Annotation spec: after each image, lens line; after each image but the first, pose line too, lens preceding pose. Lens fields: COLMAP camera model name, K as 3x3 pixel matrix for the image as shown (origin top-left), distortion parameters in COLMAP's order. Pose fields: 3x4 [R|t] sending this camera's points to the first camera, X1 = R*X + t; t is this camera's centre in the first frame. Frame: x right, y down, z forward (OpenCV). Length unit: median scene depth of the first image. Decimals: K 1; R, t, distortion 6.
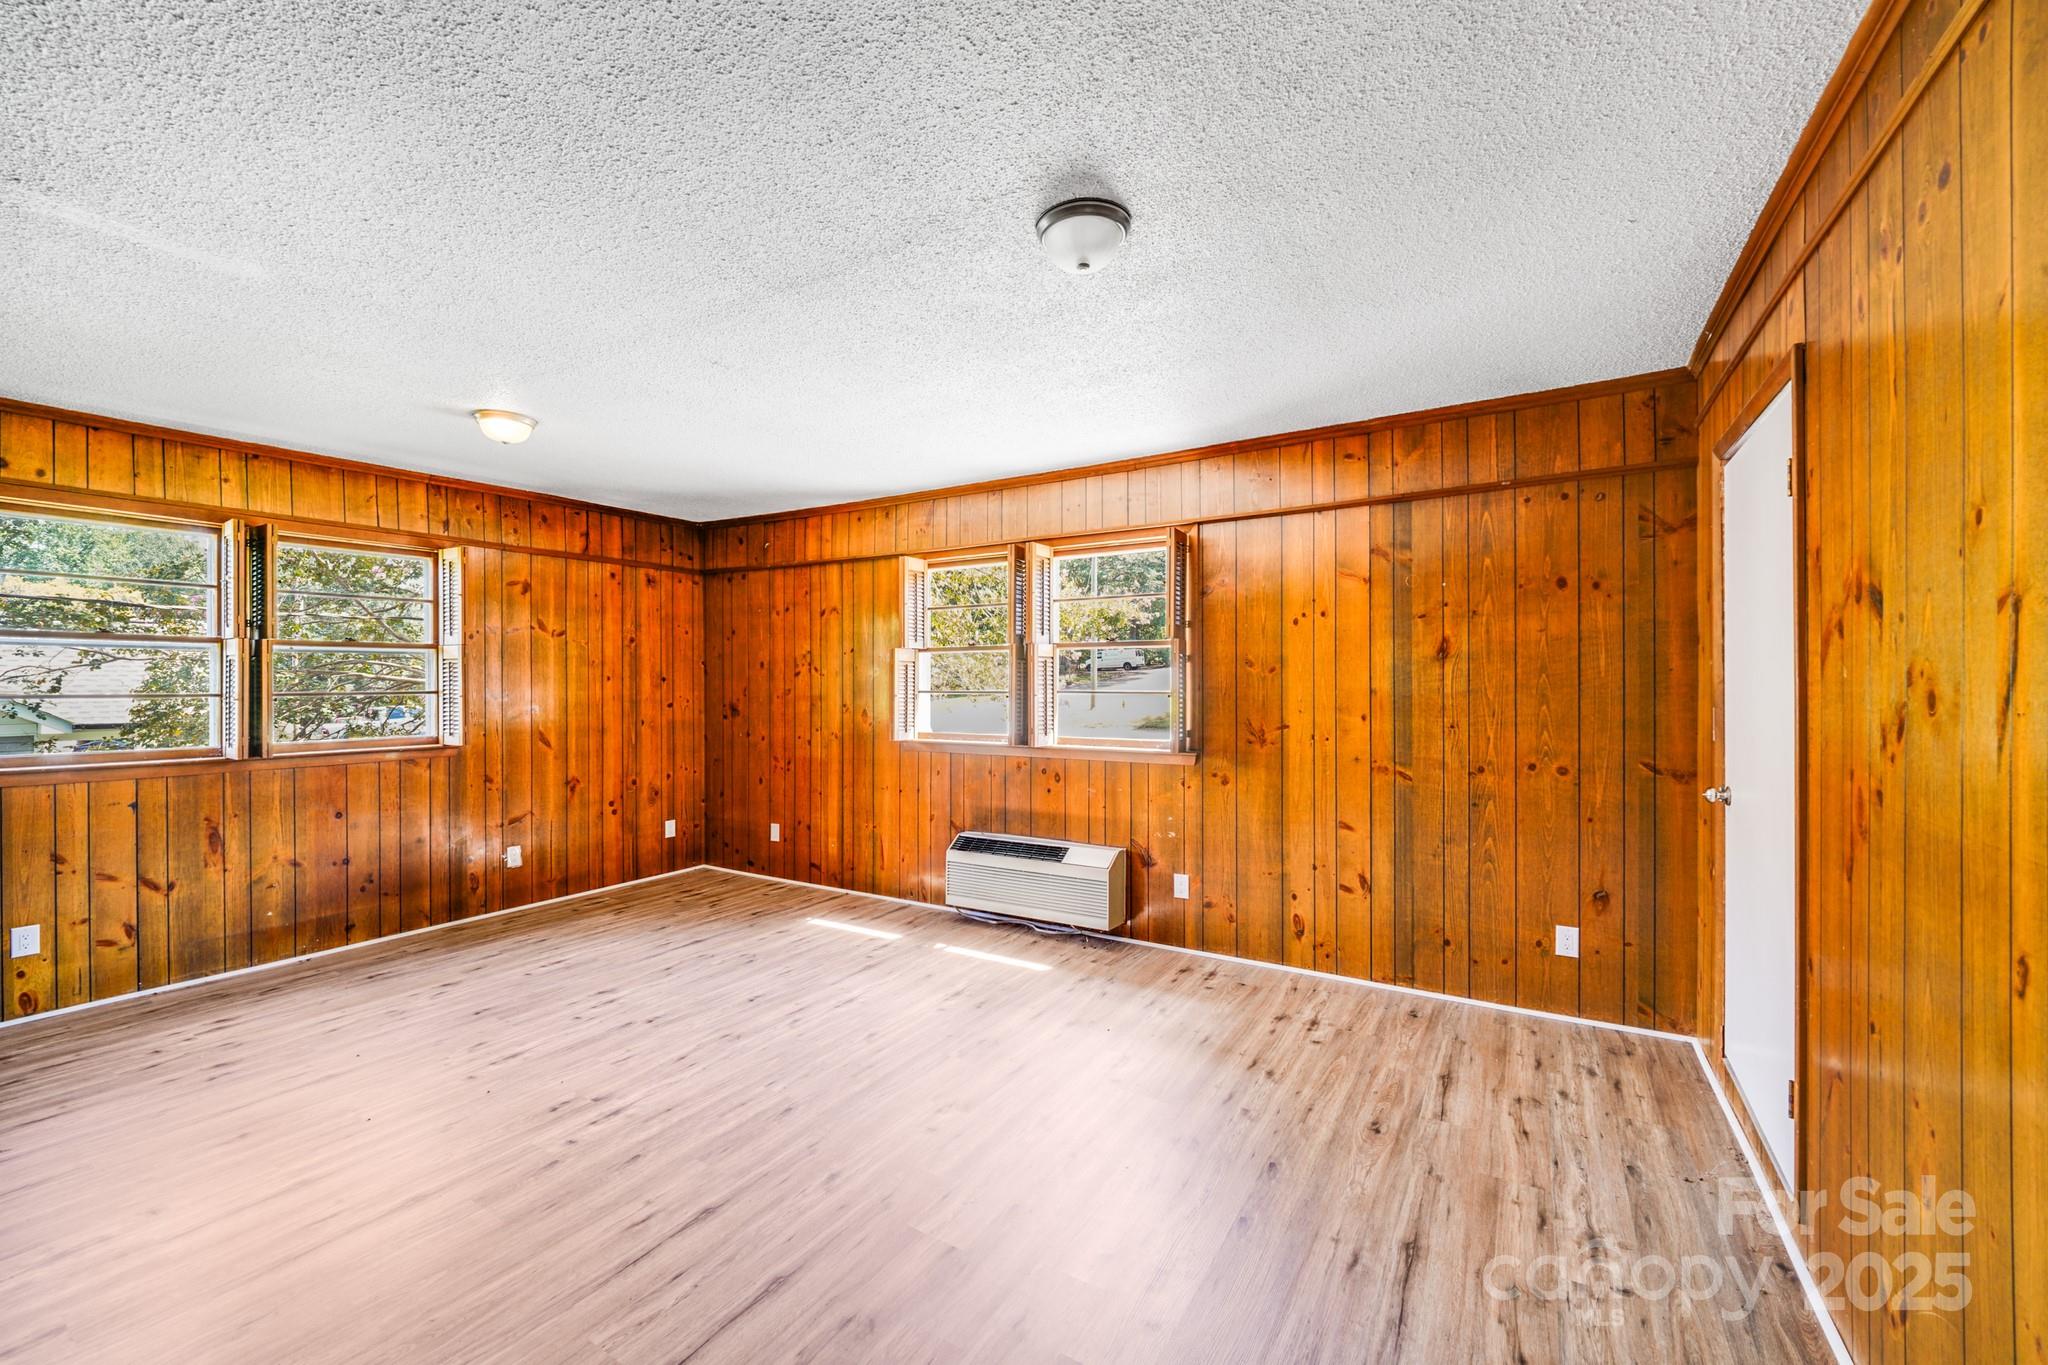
lens RADIAL K [[831.8, 0, 1018.6], [0, 831.8, 677.5], [0, 0, 1]] dist [-0.010745, -0.000761]
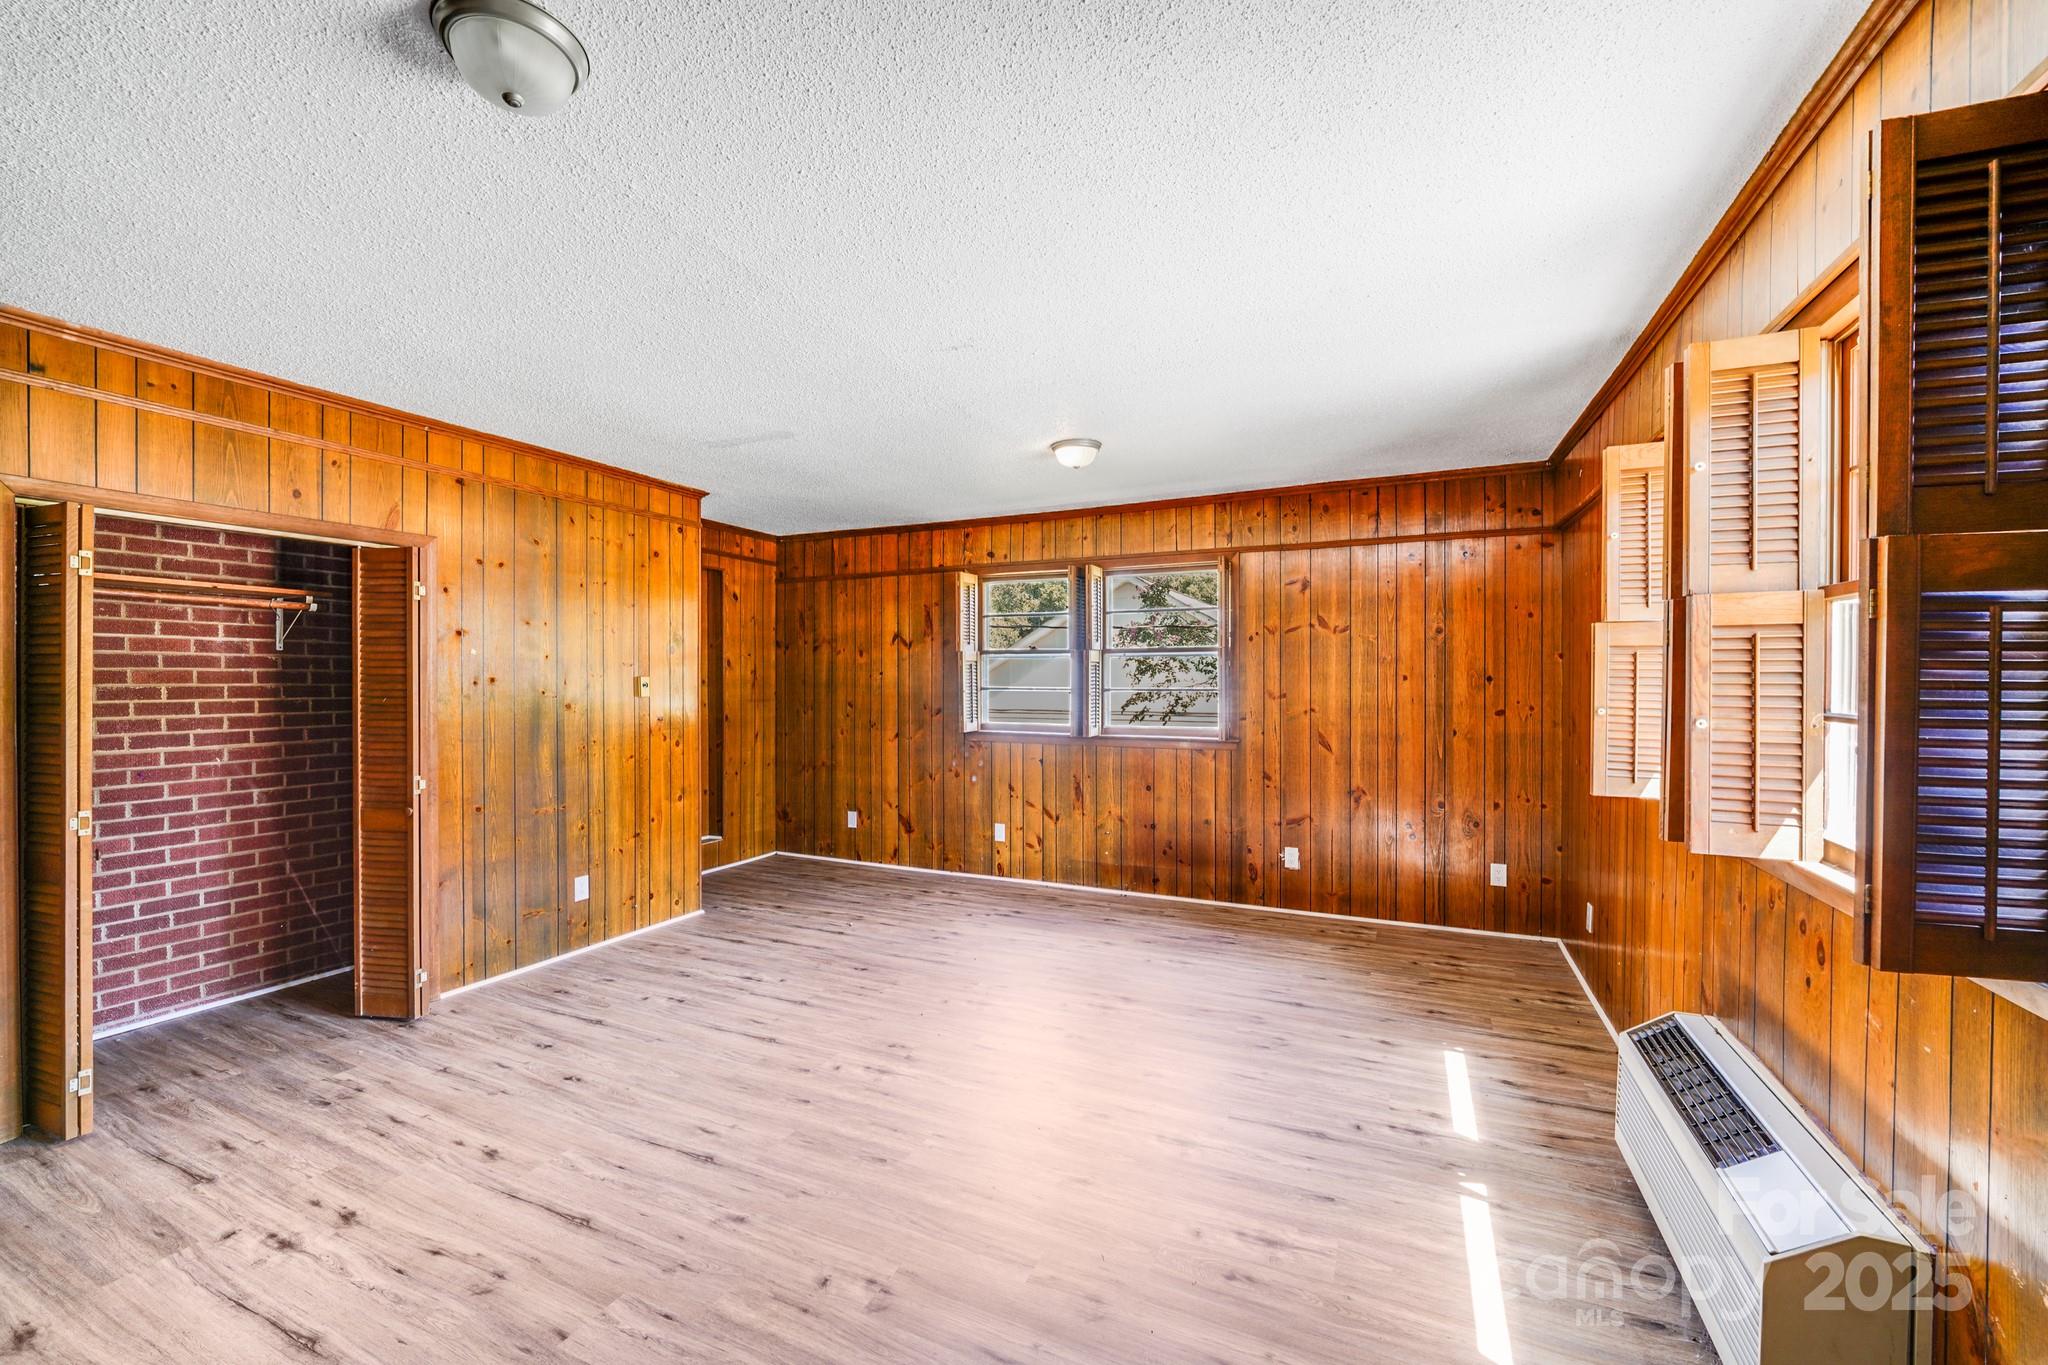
lens RADIAL K [[831.8, 0, 1018.6], [0, 831.8, 677.5], [0, 0, 1]] dist [-0.010745, -0.000761]
pose [[0.105936, 0.000225, -0.994373, 0.378874], [0.004563, 0.999989, 0.000713, -0.001928], [0.994362, -0.004613, 0.105934, 0.631541]]
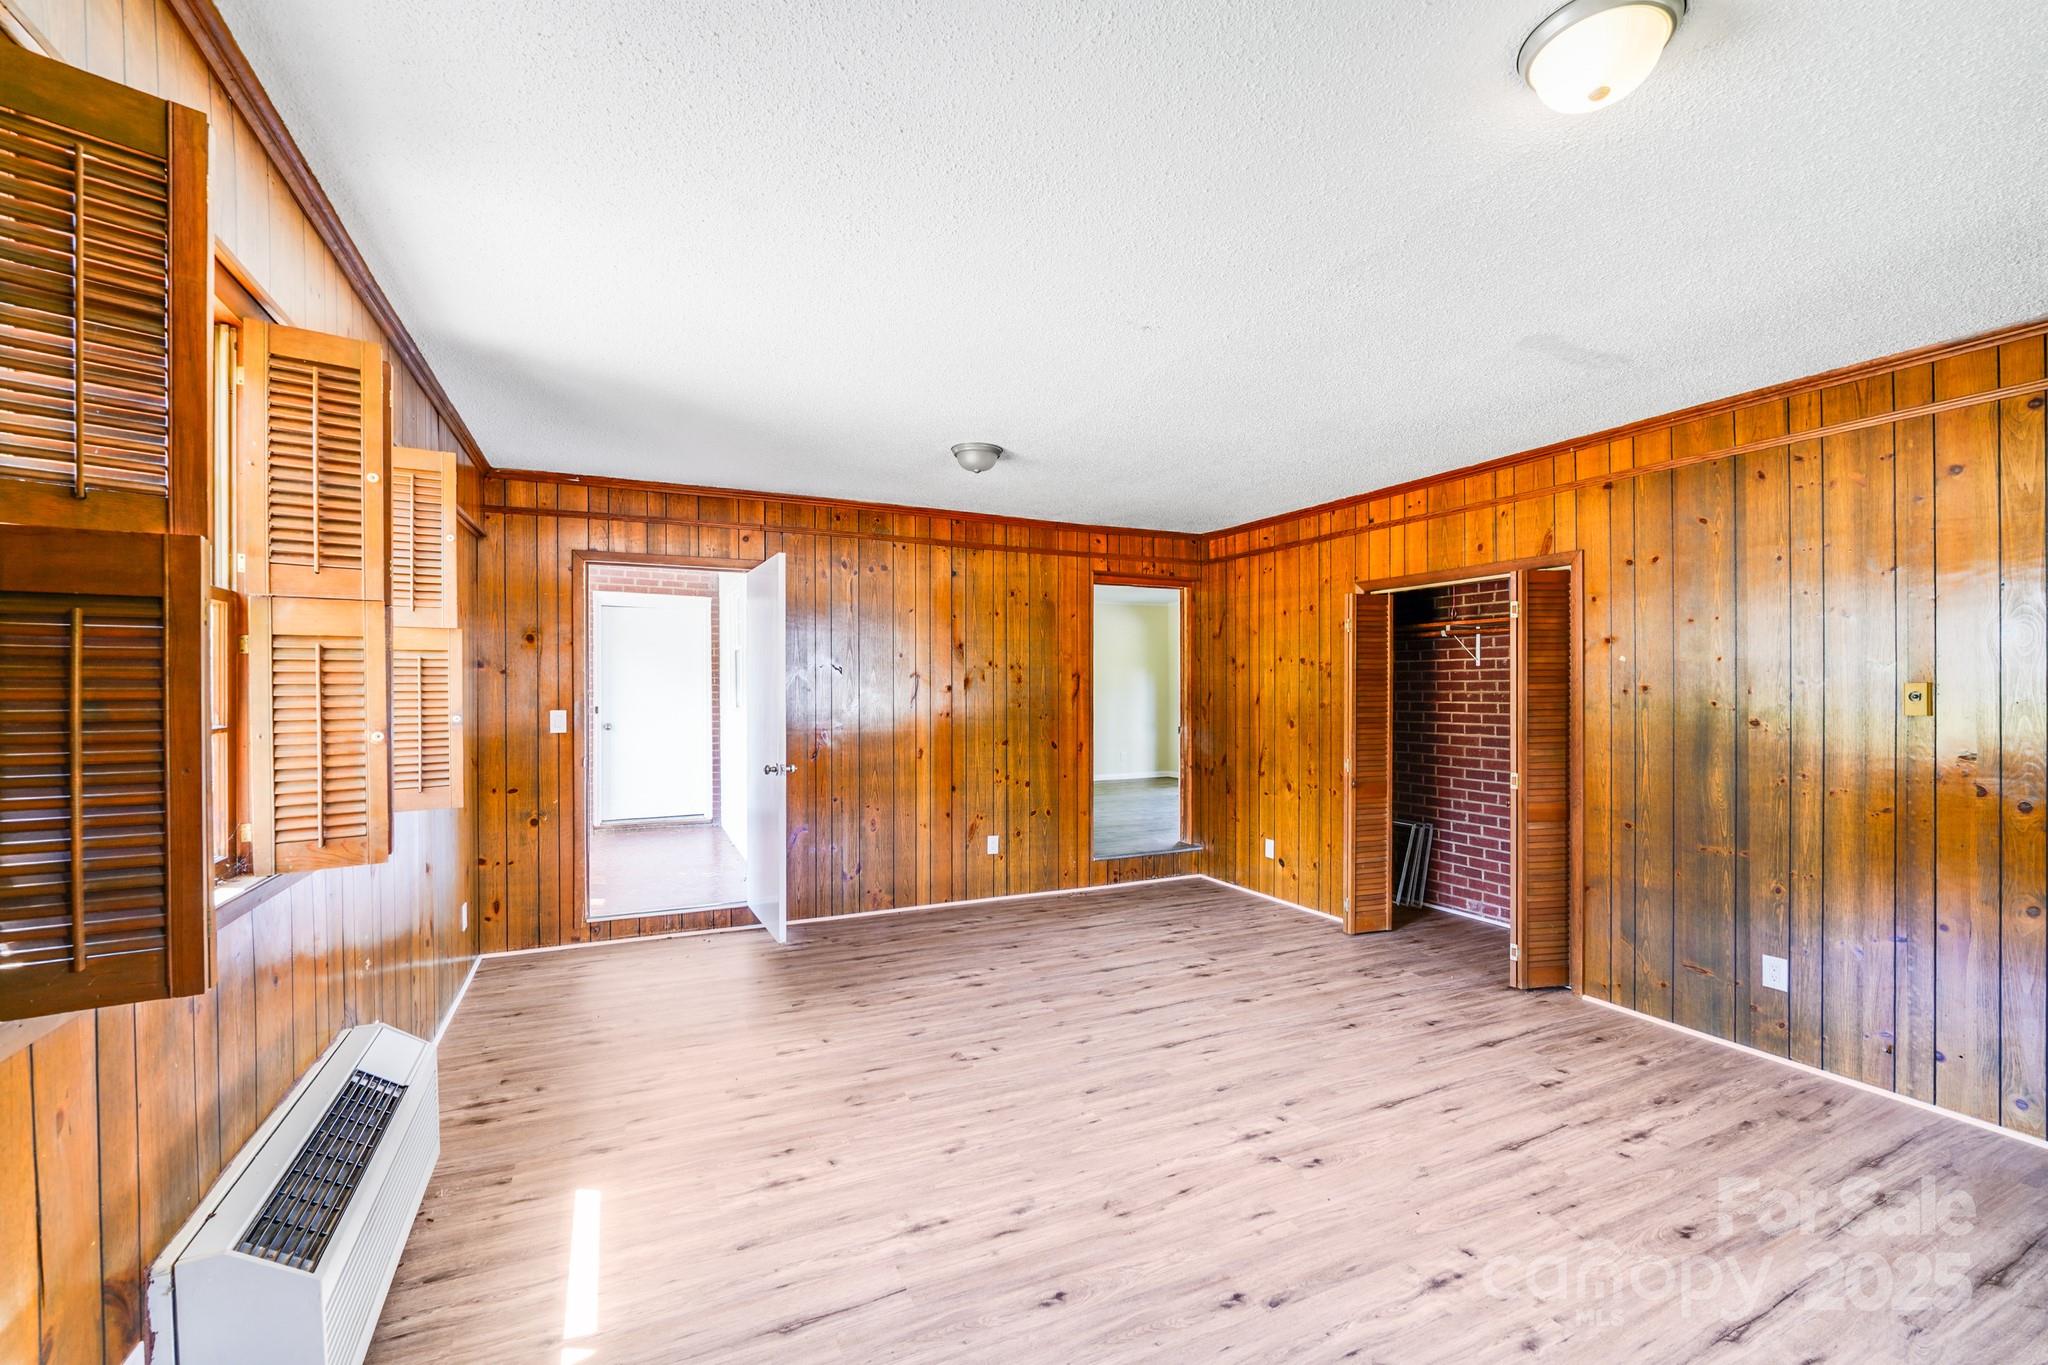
lens RADIAL K [[828.8, 0, 1007.4], [0, 828.8, 680.6], [0, 0, 1]] dist [-0.001018, -0.000209]
pose [[-0.829101, 0.009178, 0.559024, -0.475962], [0.000539, 0.999878, -0.015616, 0.003552], [-0.559099, -0.012646, -0.829005, 1.171415]]
